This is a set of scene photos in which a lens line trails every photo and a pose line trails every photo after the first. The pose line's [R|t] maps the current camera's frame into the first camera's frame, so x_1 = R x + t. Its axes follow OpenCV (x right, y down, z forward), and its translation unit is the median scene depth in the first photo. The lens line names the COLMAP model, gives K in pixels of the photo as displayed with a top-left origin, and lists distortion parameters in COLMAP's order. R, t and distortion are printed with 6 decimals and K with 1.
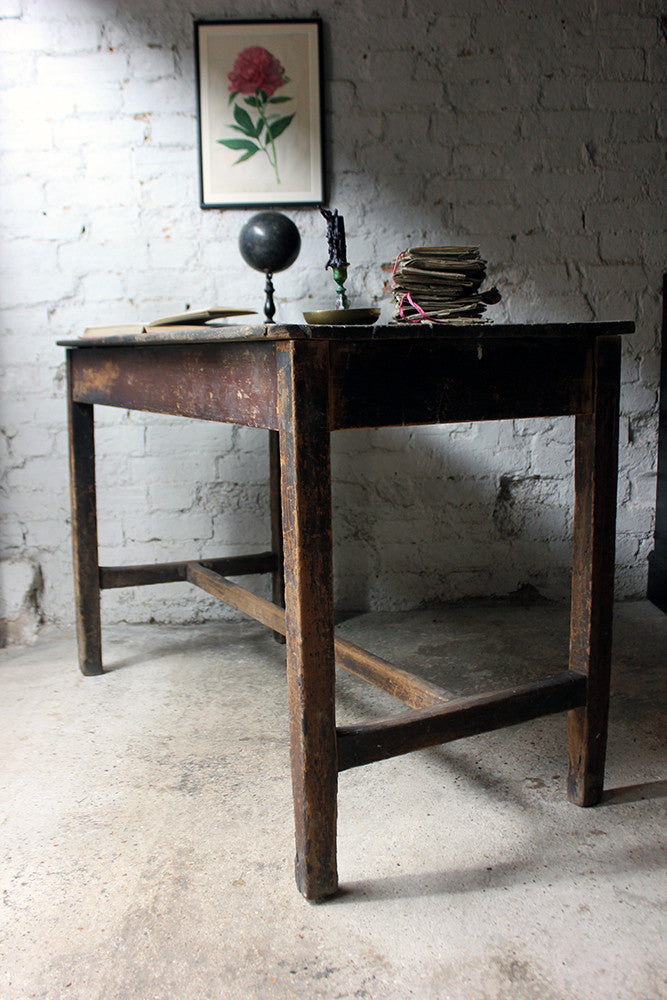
lens RADIAL K [[1019.2, 0, 330.4], [0, 1019.2, 501.7], [0, 0, 1]] dist [-0.052654, 0.000000]
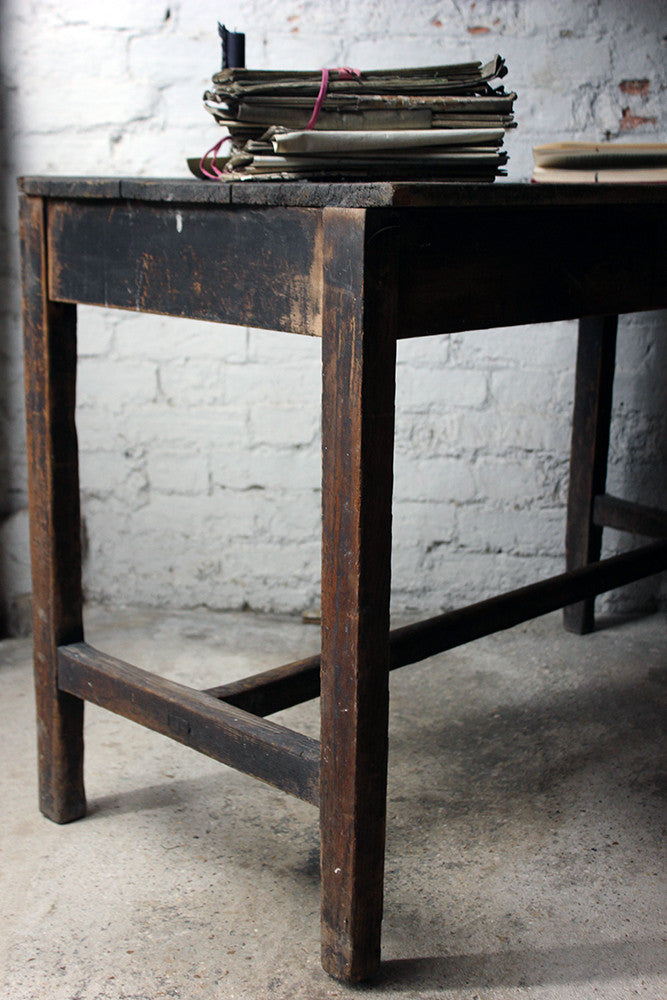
lens RADIAL K [[1493.1, 0, 342.7], [0, 1493.1, 493.9], [0, 0, 1]] dist [0.018181, 0.000000]
pose [[0.996157, 0.047410, -0.073649, -0.044078], [-0.043815, 0.997804, 0.049681, -0.010528], [0.075843, -0.046263, 0.996046, 0.022354]]
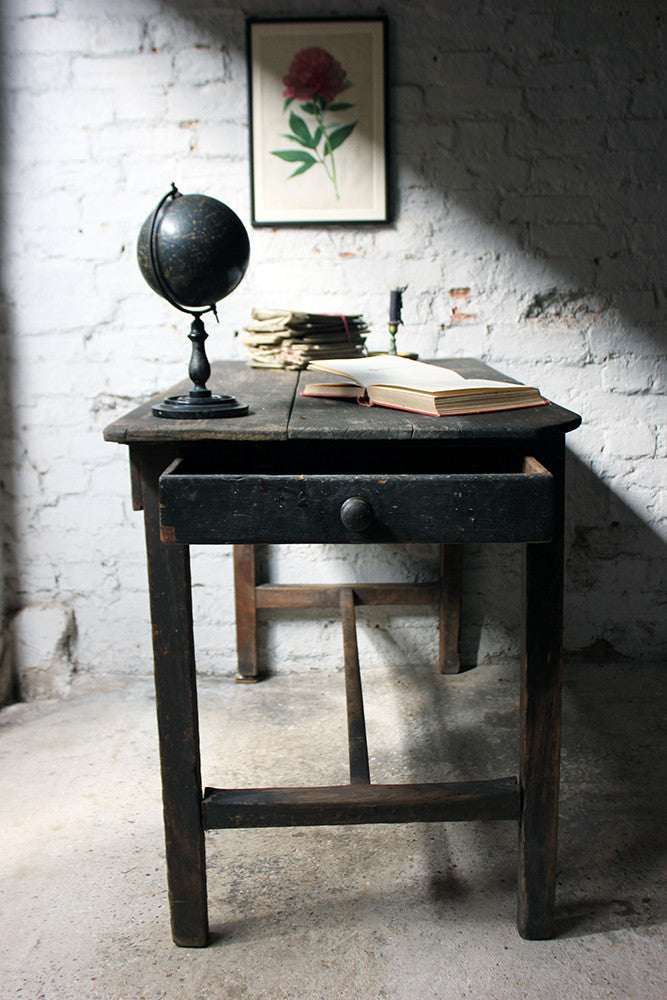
lens RADIAL K [[1064.3, 0, 334.8], [0, 1064.3, 502.2], [0, 0, 1]] dist [-0.048605, 0.000000]
pose [[0.999386, 0.014175, -0.032055, -0.019263], [-0.013290, 0.999529, 0.027656, -0.069544], [0.032432, -0.027213, 0.999103, 0.045561]]
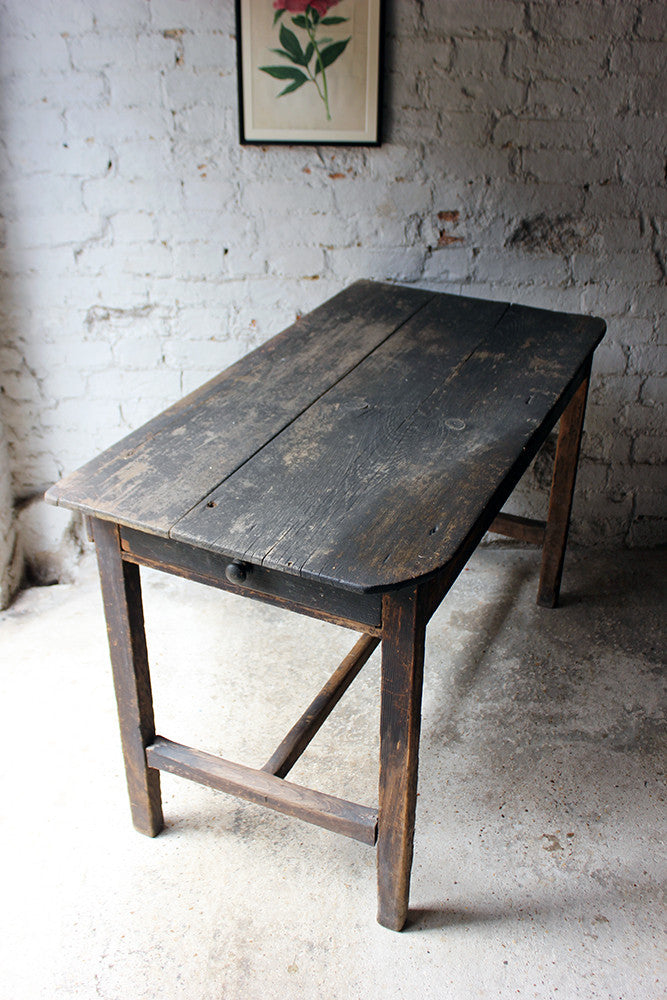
lens RADIAL K [[1064.3, 0, 334.6], [0, 1064.3, 516.3], [0, 0, 1]] dist [-0.048605, 0.000000]
pose [[0.999394, 0.034808, 0.000653, -0.034421], [-0.032926, 0.938938, 0.342509, -0.304736], [0.011309, -0.342323, 0.939514, 0.013769]]
